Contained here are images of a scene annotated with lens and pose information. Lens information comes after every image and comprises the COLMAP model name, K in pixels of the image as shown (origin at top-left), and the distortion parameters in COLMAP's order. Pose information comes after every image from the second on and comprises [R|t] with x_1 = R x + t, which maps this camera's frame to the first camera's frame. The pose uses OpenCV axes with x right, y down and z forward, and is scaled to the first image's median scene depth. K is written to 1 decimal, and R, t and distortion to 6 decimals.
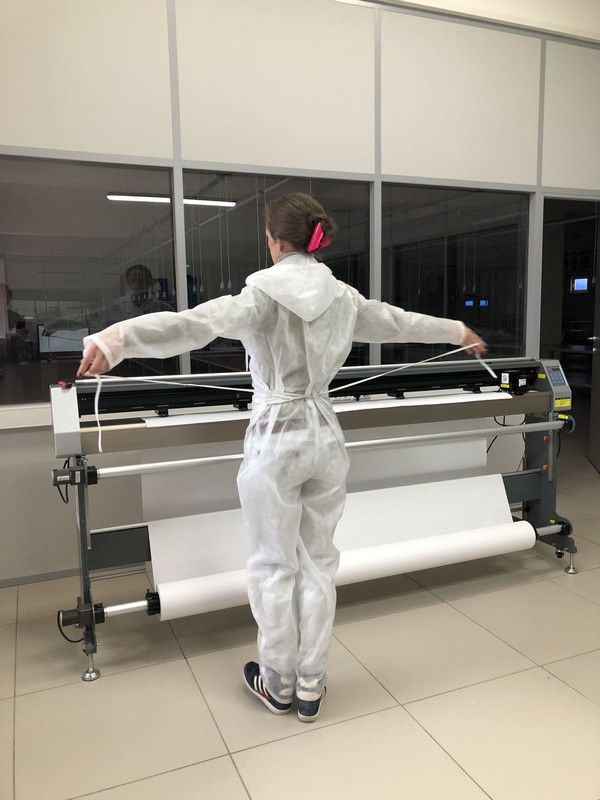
lens RADIAL K [[650.9, 0, 308.1], [0, 650.9, 392.9], [0, 0, 1]] dist [0.022398, -0.020735]
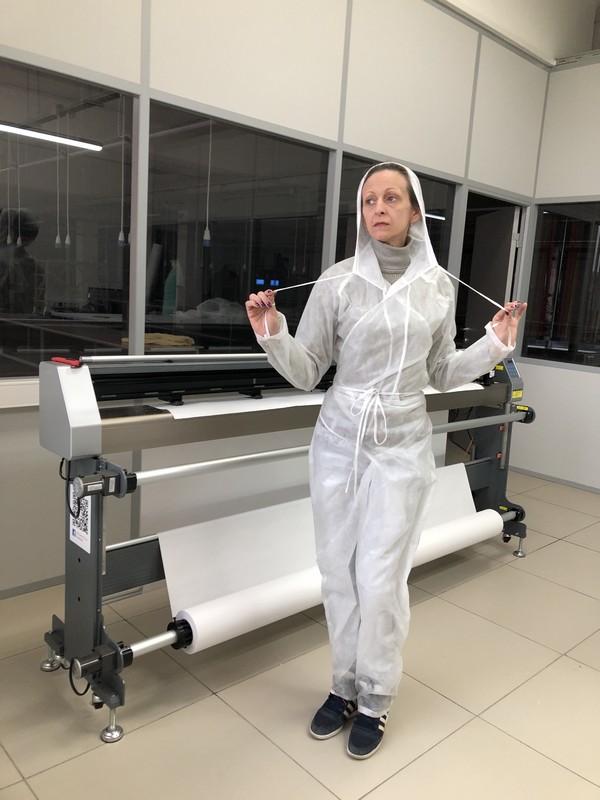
lens RADIAL K [[650.9, 0, 307.2], [0, 650.9, 393.6], [0, 0, 1]] dist [0.022398, -0.020735]
pose [[0.937446, 0.022414, 0.347408, -0.290317], [-0.036795, 0.998715, 0.034850, -0.009739], [-0.346181, -0.045453, 0.937066, 0.147283]]
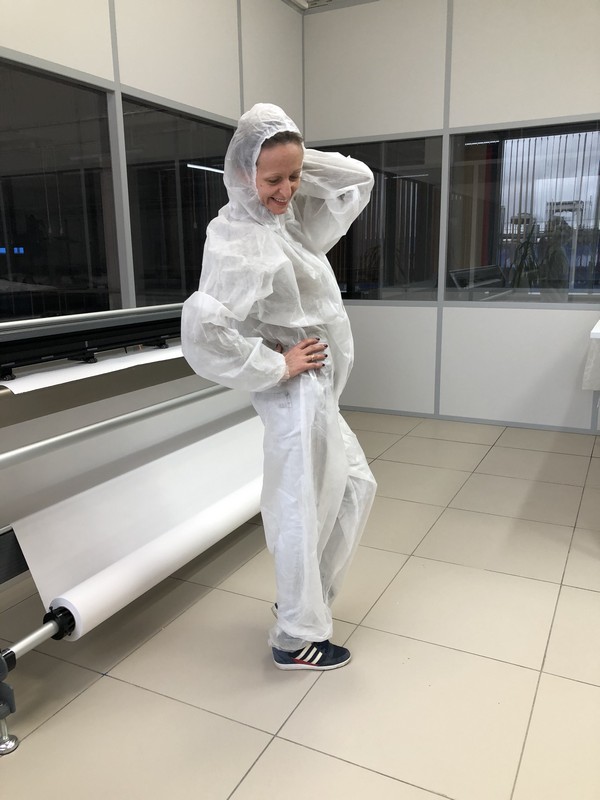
lens RADIAL K [[650.9, 0, 293.1], [0, 650.9, 398.8], [0, 0, 1]] dist [0.022398, -0.020735]
pose [[0.769207, -0.133963, 0.624800, -0.358260], [0.081391, 0.990354, 0.112139, 0.001721], [-0.633795, -0.035406, 0.772690, 0.192529]]
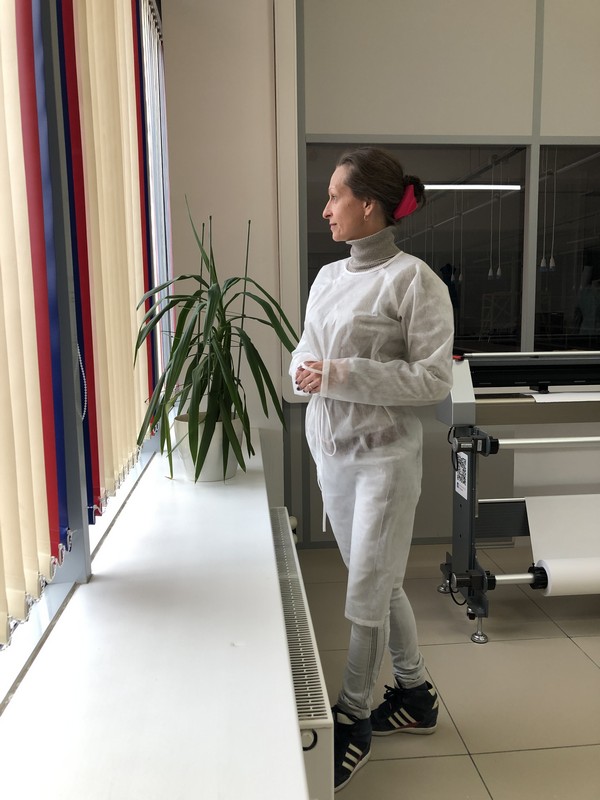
lens RADIAL K [[650.9, 0, 310.7], [0, 650.9, 392.1], [0, 0, 1]] dist [0.022398, -0.020735]
pose [[0.953168, 0.042423, -0.299450, -0.215705], [-0.040456, 0.999100, 0.012769, 0.029827], [0.299722, -0.000057, 0.954027, -0.046824]]
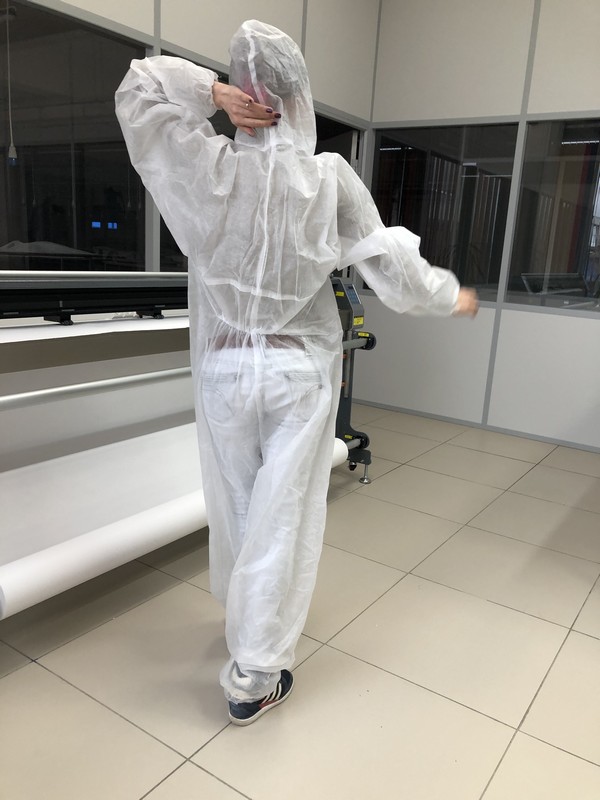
lens RADIAL K [[650.9, 0, 307.1], [0, 650.9, 404.1], [0, 0, 1]] dist [0.022398, -0.020735]
pose [[0.837357, -0.061960, 0.543134, -0.240964], [-0.006625, 0.992332, 0.123419, 0.019999], [-0.546616, -0.106945, 0.830526, 0.193263]]
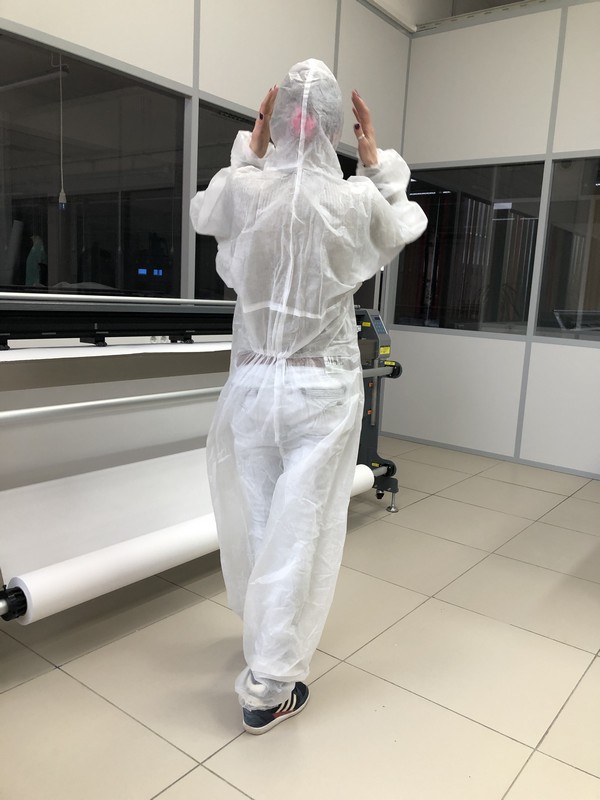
lens RADIAL K [[650.9, 0, 306.9], [0, 650.9, 398.0], [0, 0, 1]] dist [0.022398, -0.020735]
pose [[0.869198, -0.017594, 0.494150, -0.235884], [-0.006767, 0.998850, 0.047466, 0.043703], [-0.494417, -0.044601, 0.868080, 0.164360]]
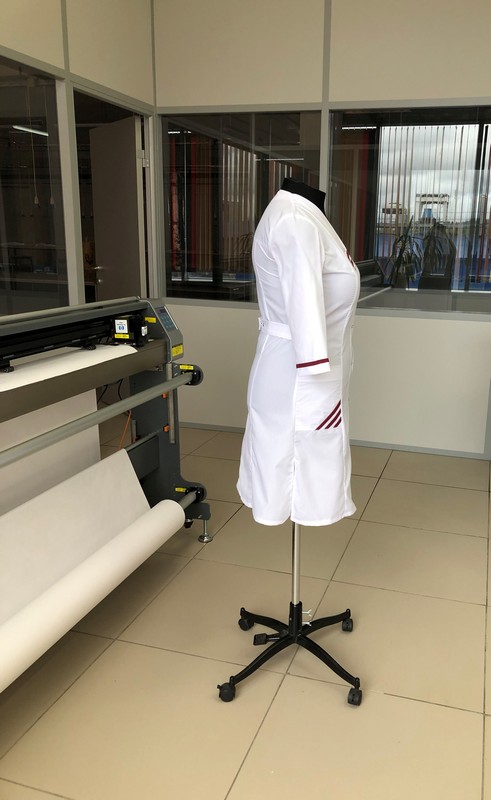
lens RADIAL K [[654.3, 0, 297.7], [0, 654.3, 388.5], [0, 0, 1]] dist [0.045883, -0.005925]
pose [[0.633169, -0.145709, 0.760175, -0.166076], [0.064427, 0.988634, 0.135838, -0.042063], [-0.771328, -0.037033, 0.635360, 0.349027]]
